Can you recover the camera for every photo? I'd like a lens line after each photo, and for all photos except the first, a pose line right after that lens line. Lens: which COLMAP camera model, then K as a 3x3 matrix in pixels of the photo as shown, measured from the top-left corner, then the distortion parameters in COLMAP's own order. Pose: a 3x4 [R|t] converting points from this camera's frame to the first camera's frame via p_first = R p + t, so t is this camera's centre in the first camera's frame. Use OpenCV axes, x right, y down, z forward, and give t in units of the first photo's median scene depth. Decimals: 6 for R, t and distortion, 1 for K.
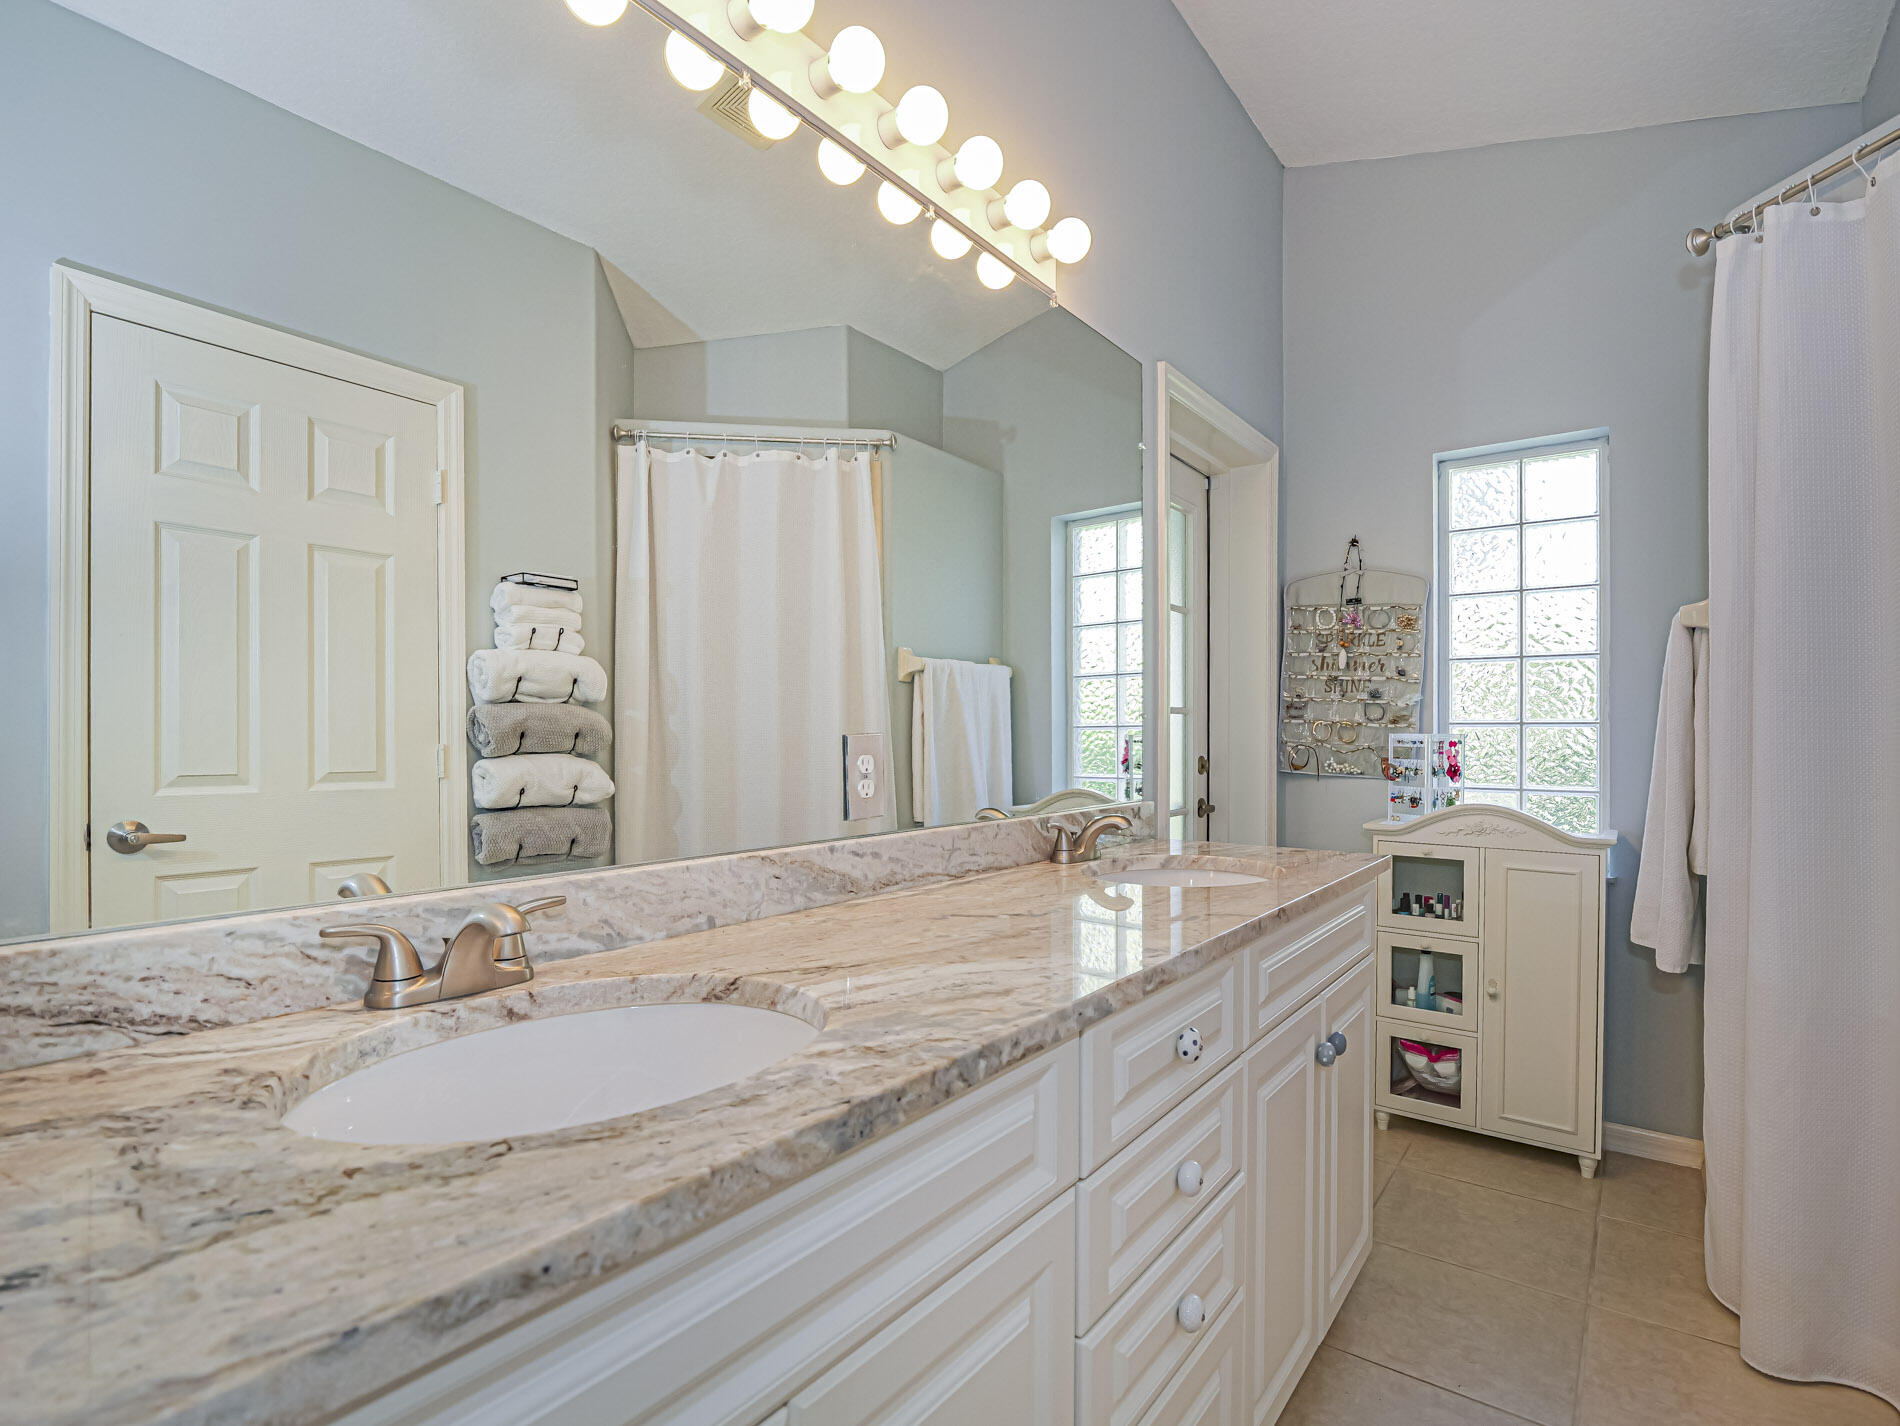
lens RADIAL K [[927.5, 0, 947.3], [0, 927.5, 718.9], [0, 0, 1]] dist [-0.018771, 0.000628]
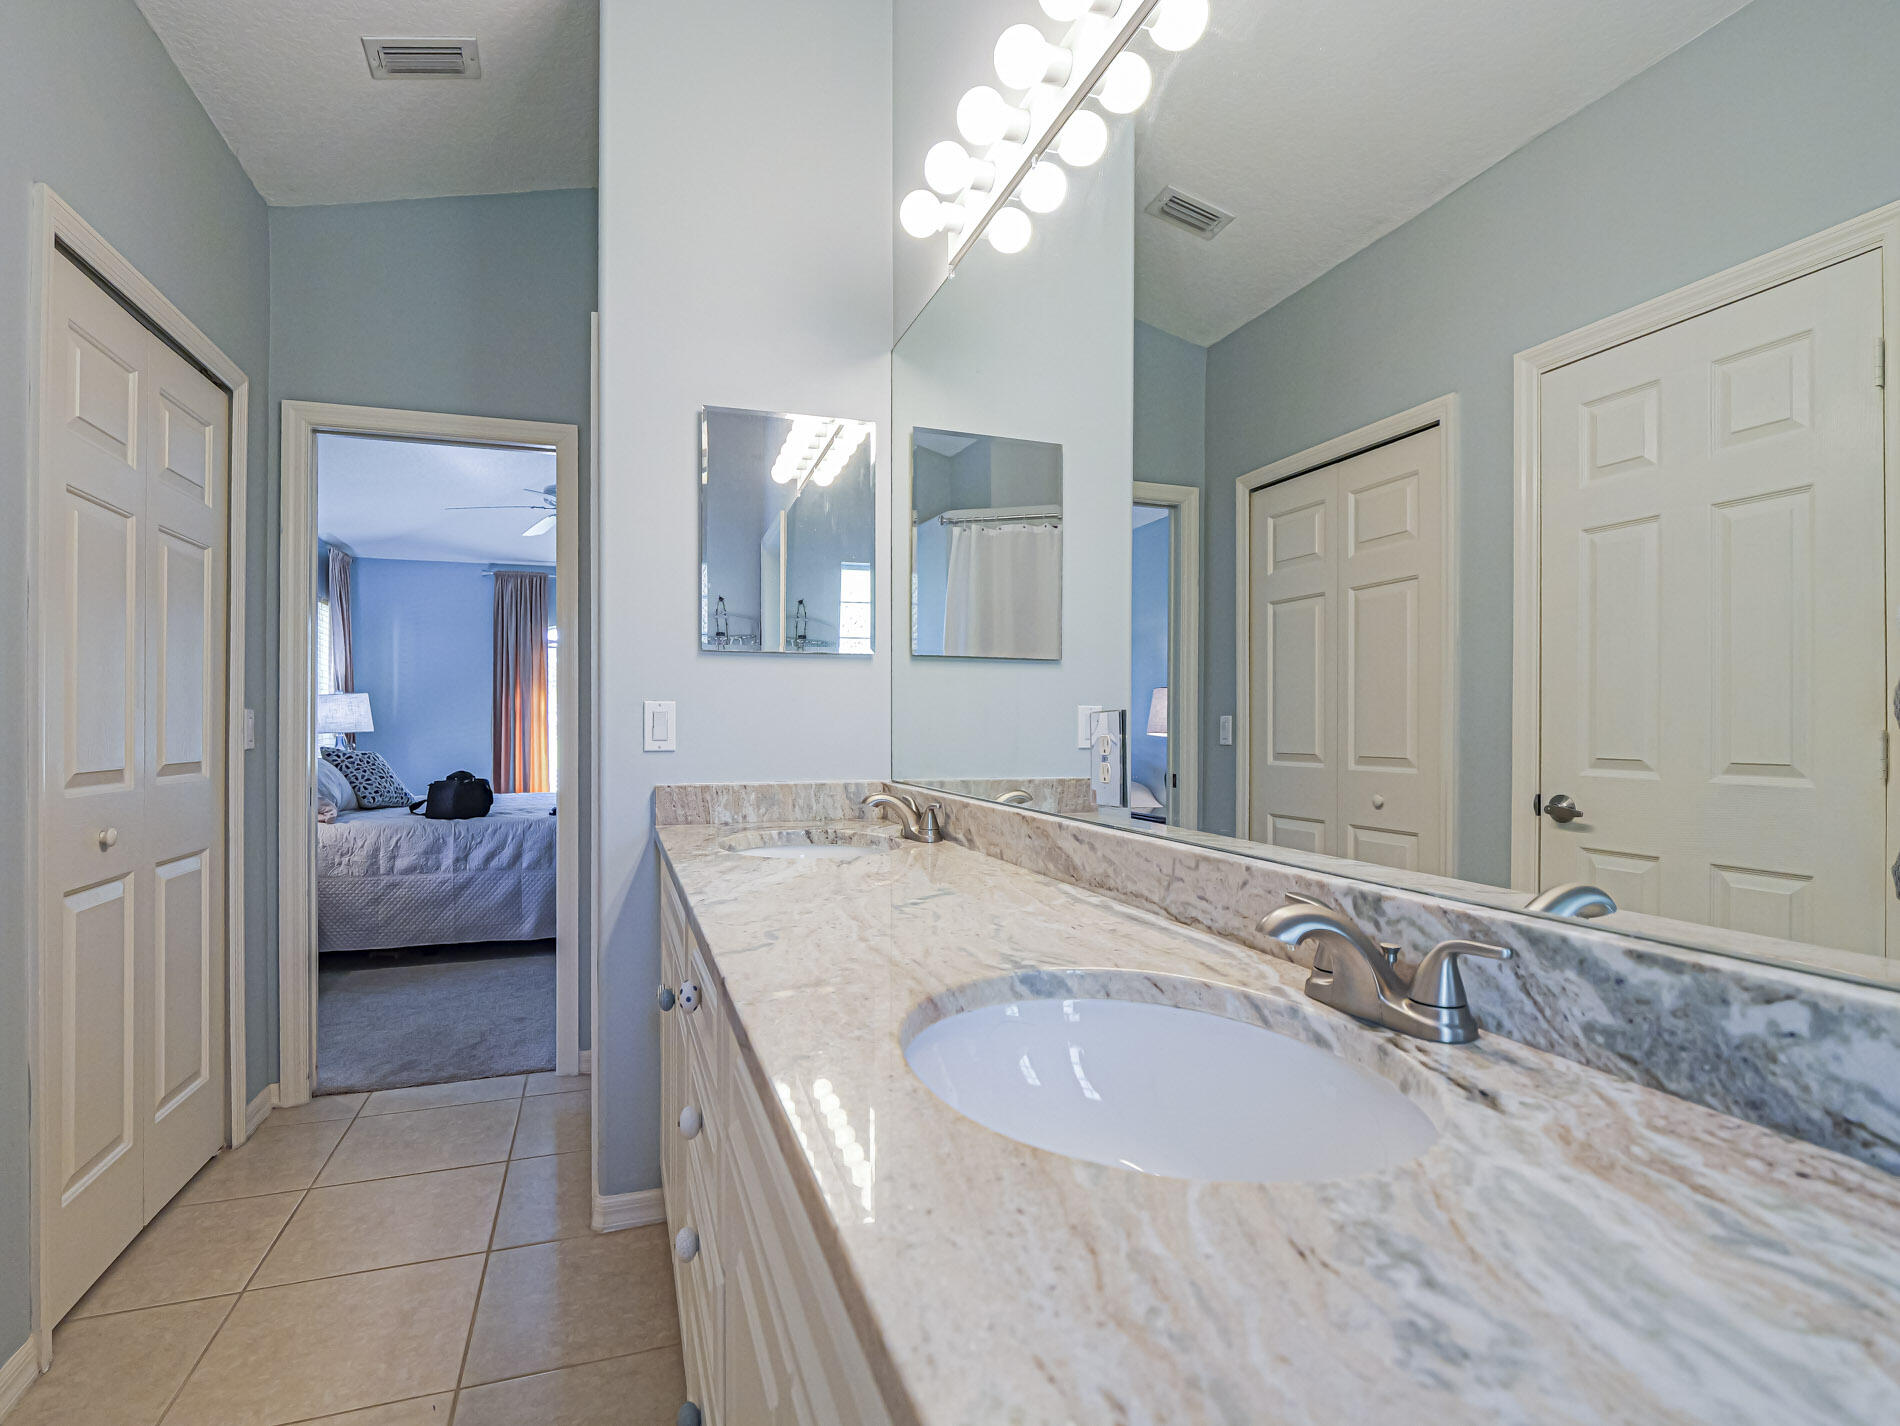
lens RADIAL K [[985.1, 0, 950.0], [0, 985.1, 713.0], [0, 0, 1]] dist [0.000198, -0.000035]
pose [[-0.553776, -0.011338, -0.832588, 0.618238], [0.008027, 0.999788, -0.018954, 0.027672], [0.832627, -0.017180, -0.553568, 1.108099]]
